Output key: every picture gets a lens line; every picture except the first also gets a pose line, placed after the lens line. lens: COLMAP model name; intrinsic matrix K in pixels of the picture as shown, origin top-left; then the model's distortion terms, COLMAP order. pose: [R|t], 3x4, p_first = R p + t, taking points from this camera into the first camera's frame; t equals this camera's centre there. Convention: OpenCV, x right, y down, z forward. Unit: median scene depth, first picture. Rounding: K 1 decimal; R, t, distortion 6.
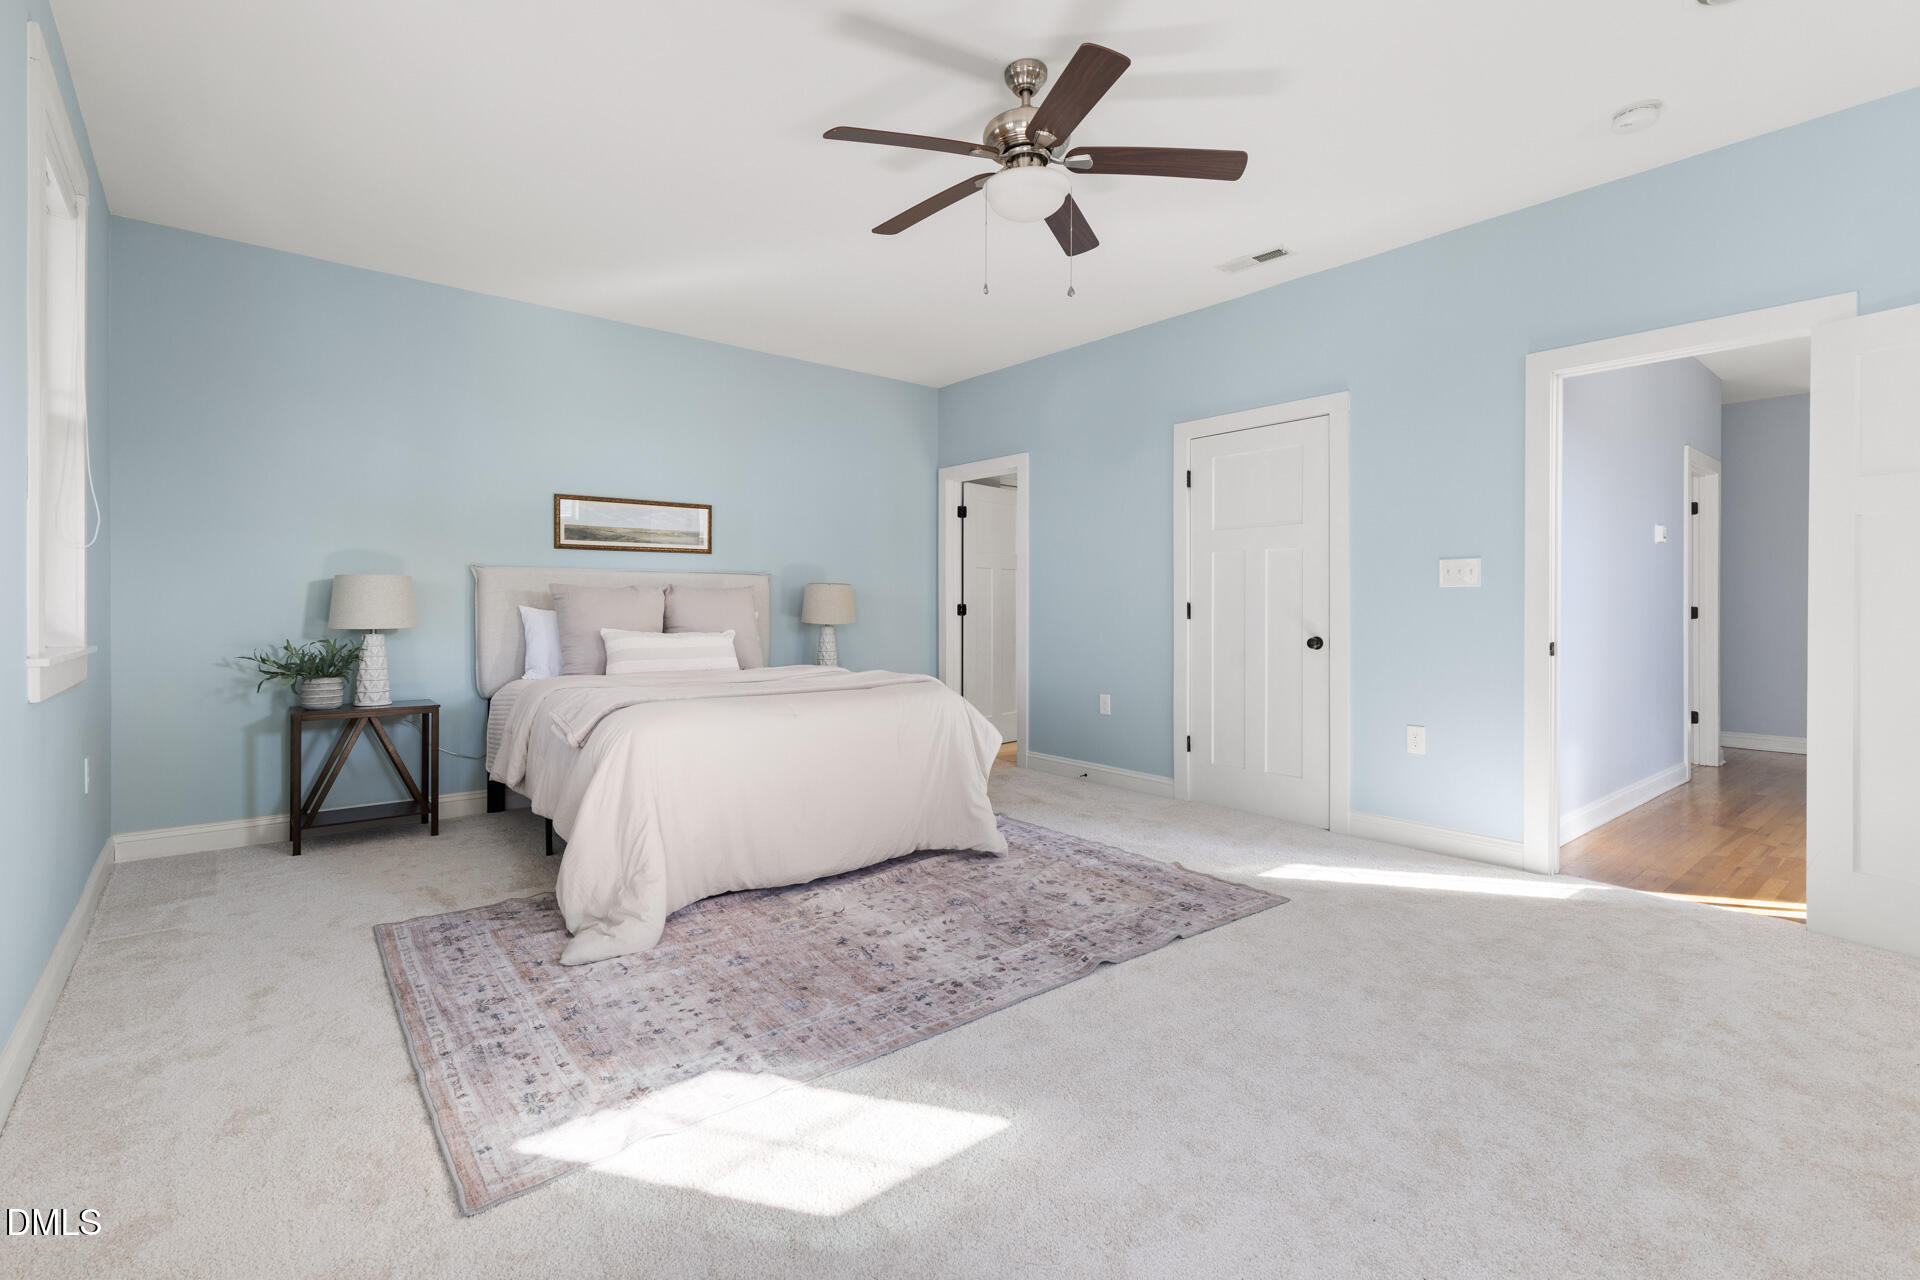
lens RADIAL K [[881.3, 0, 968.1], [0, 881.3, 614.0], [0, 0, 1]] dist [-0.000677, 0.000758]
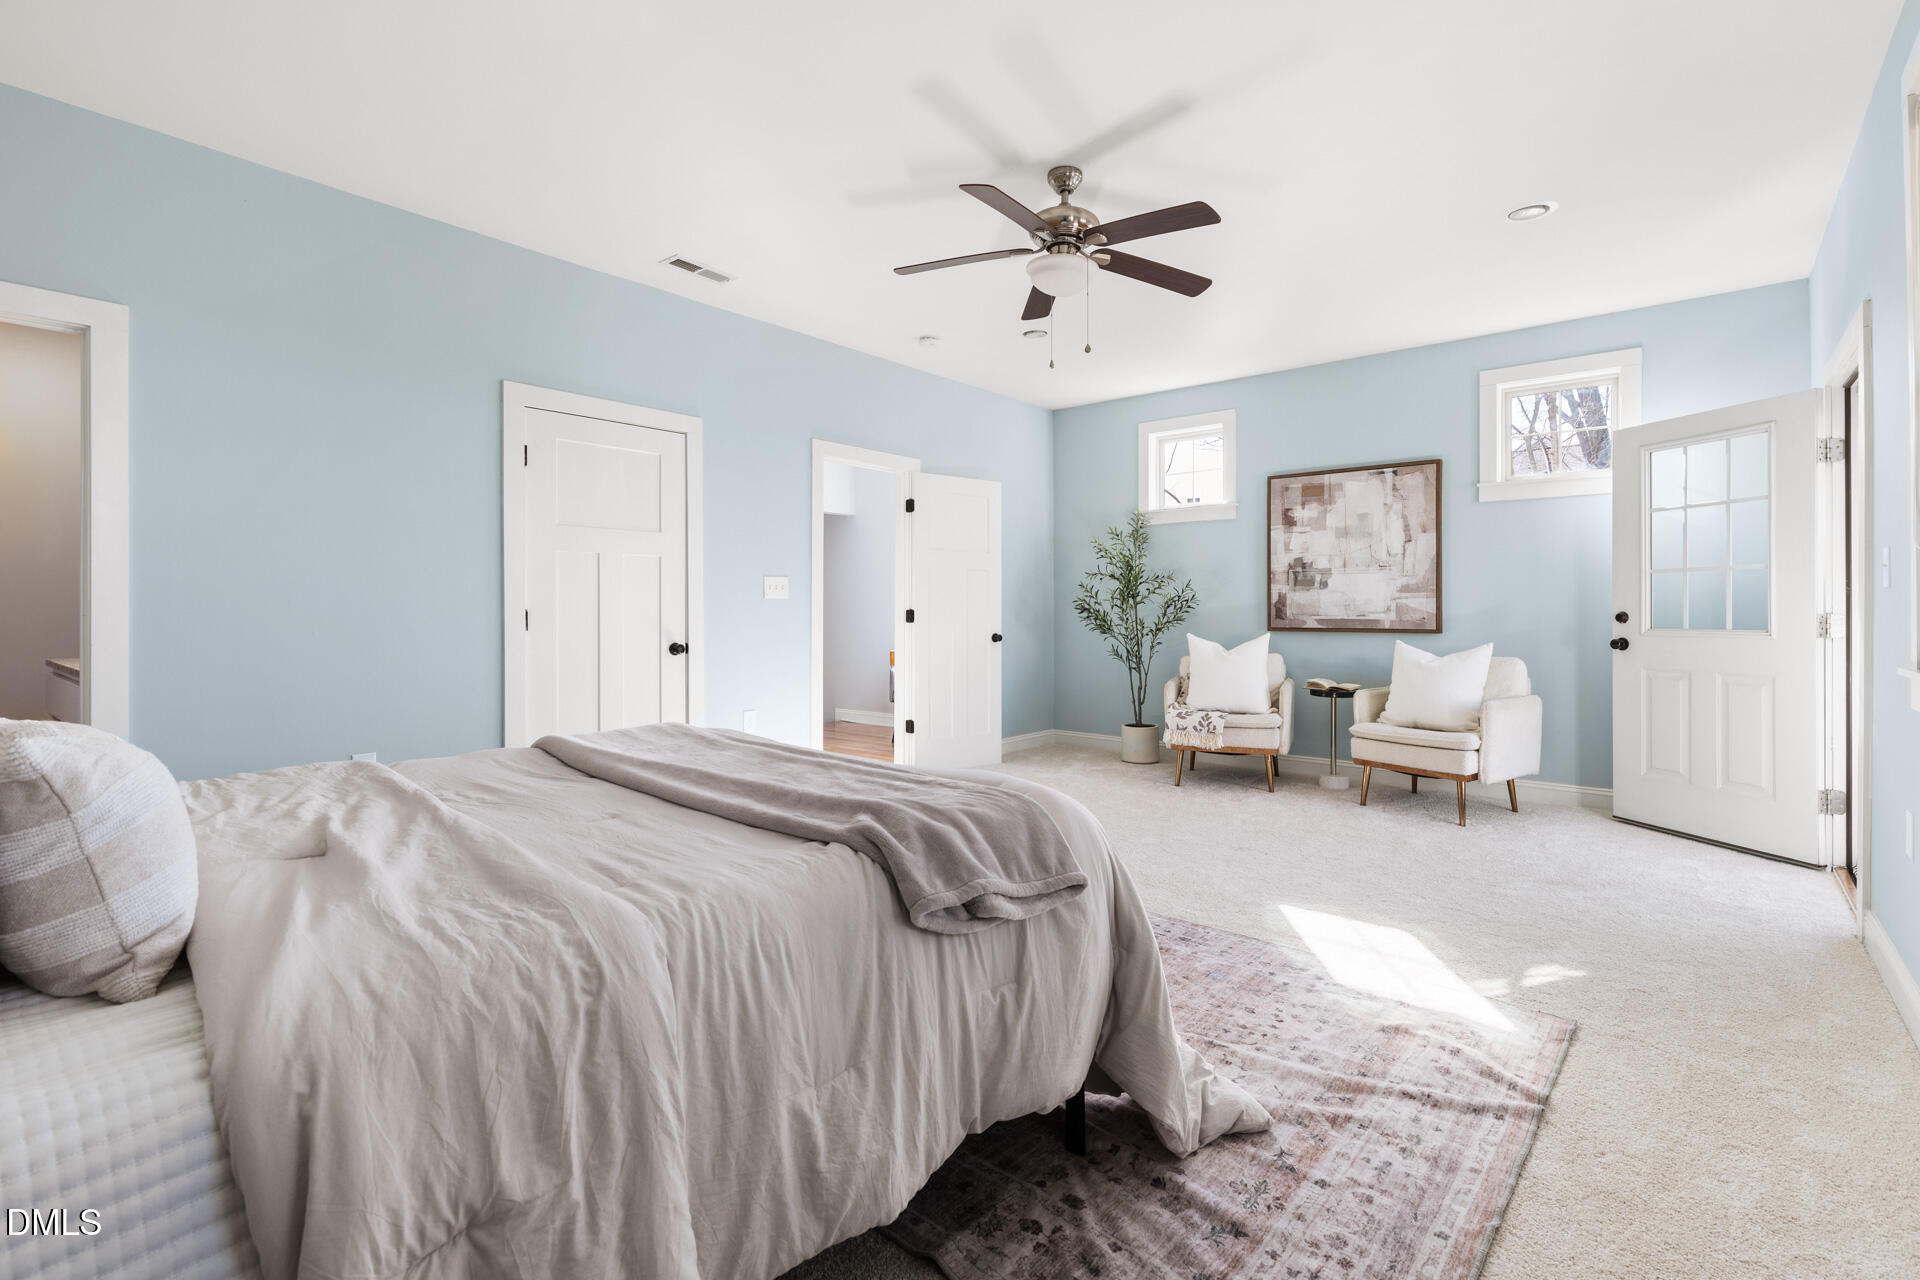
lens RADIAL K [[881.3, 0, 968.1], [0, 881.3, 614.0], [0, 0, 1]] dist [-0.000677, 0.000758]
pose [[-0.180847, -0.001094, 0.983511, -1.246020], [0.009547, 0.999950, 0.002868, -0.014486], [-0.983465, 0.009909, -0.180828, 1.530609]]
